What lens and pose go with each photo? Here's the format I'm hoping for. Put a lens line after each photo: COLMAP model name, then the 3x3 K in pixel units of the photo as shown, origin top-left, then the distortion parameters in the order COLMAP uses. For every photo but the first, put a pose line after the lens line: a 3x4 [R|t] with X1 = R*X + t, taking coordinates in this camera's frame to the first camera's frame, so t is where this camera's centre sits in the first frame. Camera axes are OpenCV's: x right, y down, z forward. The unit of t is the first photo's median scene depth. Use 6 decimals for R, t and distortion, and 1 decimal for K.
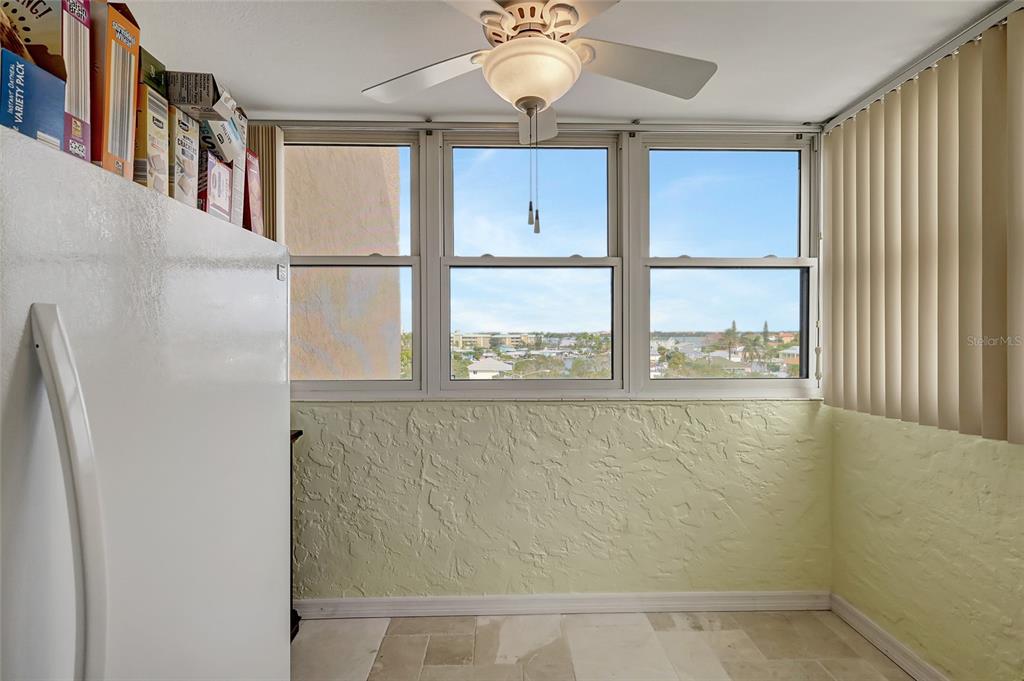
lens RADIAL K [[476.7, 0, 513.4], [0, 476.7, 336.2], [0, 0, 1]] dist [-0.001731, 0.000255]
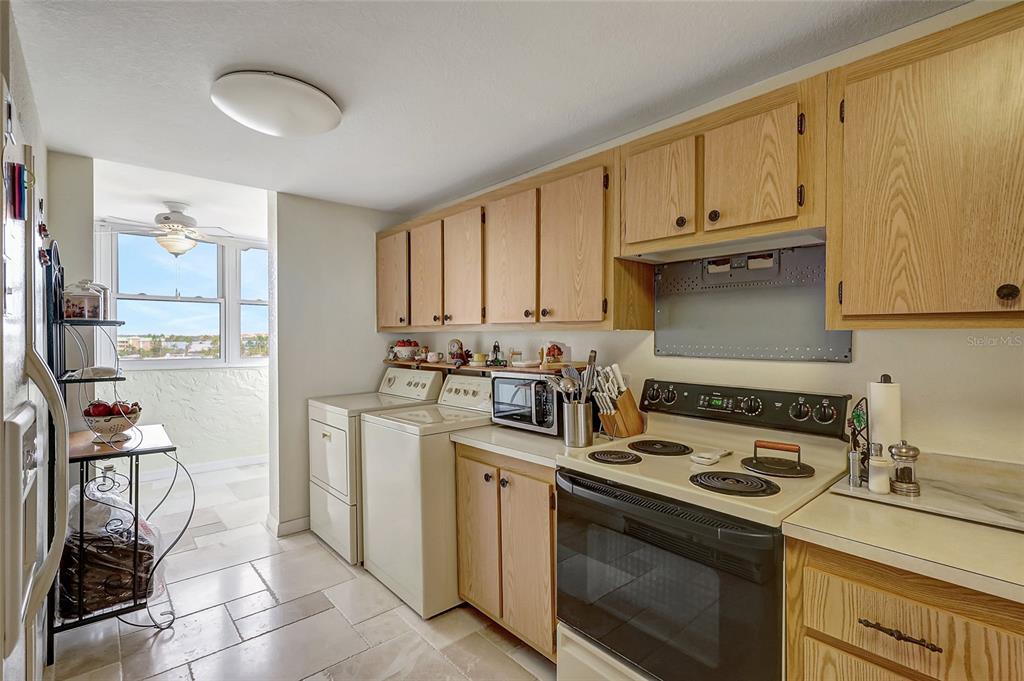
lens RADIAL K [[476.7, 0, 513.4], [0, 476.7, 336.2], [0, 0, 1]] dist [-0.001731, 0.000255]
pose [[0.767804, 0.002702, 0.640679, -0.139286], [0.001507, 0.999981, -0.006024, 0.012067], [-0.640683, 0.005590, 0.767786, -1.421573]]
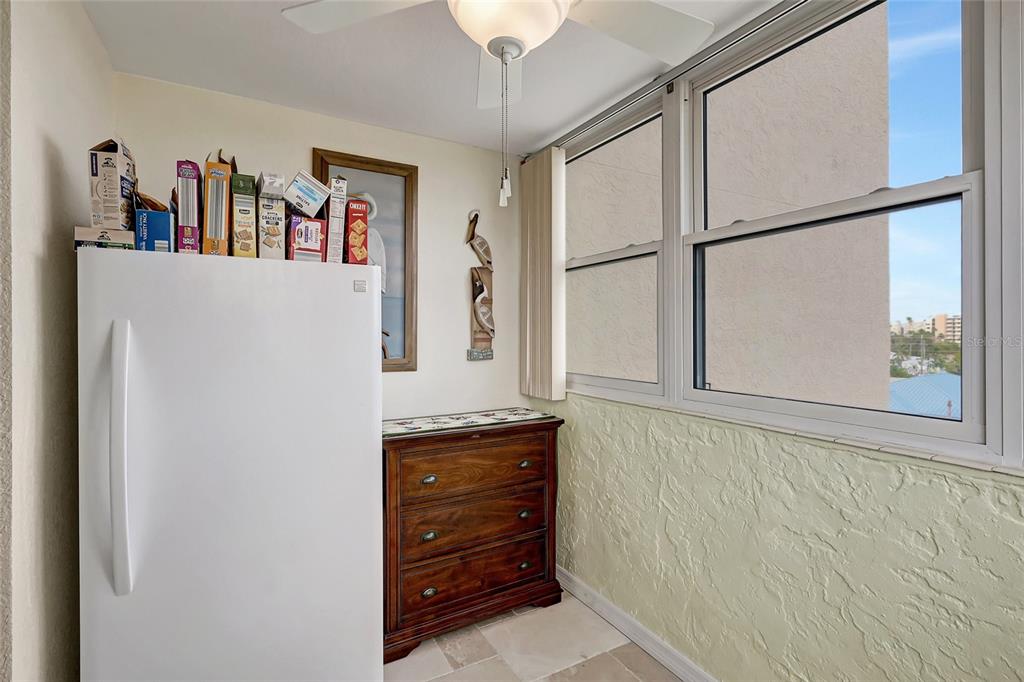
lens RADIAL K [[476.7, 0, 513.4], [0, 476.7, 336.7], [0, 0, 1]] dist [-0.001731, 0.000255]
pose [[0.462647, 0.005961, -0.886522, 0.442870], [0.001597, 0.999970, 0.007558, -0.000535], [0.886541, -0.004912, 0.462624, 0.374269]]
